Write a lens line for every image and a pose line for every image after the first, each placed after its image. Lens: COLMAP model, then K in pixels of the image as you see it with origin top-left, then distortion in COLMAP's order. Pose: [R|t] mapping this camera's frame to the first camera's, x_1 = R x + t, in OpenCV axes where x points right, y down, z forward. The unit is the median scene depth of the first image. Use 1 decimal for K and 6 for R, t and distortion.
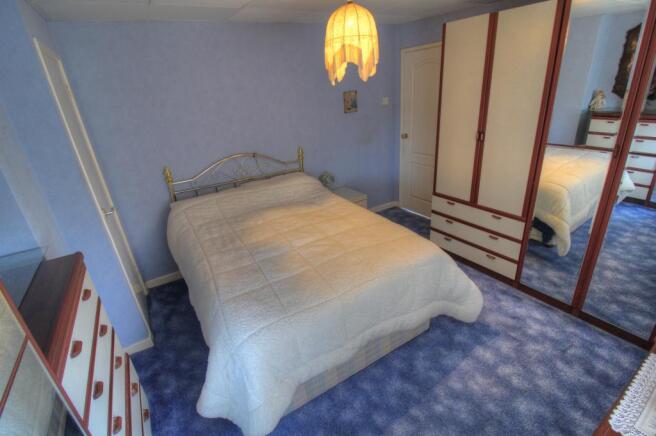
lens RADIAL K [[315.1, 0, 328.0], [0, 315.1, 218.0], [0, 0, 1]] dist [-0.001390, -0.000295]
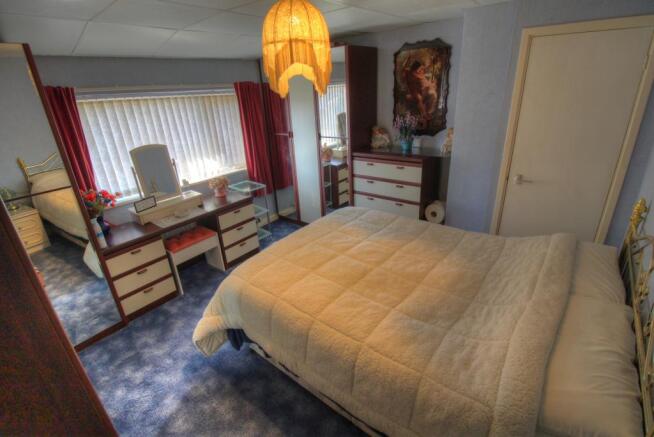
lens RADIAL K [[317.4, 0, 327.0], [0, 317.4, 218.5], [0, 0, 1]] dist [-0.002817, -0.000808]
pose [[-0.936498, 0.243095, -0.252739, 0.250741], [-0.012382, 0.697351, 0.716622, -0.677571], [0.350455, 0.674245, -0.650058, 1.501448]]
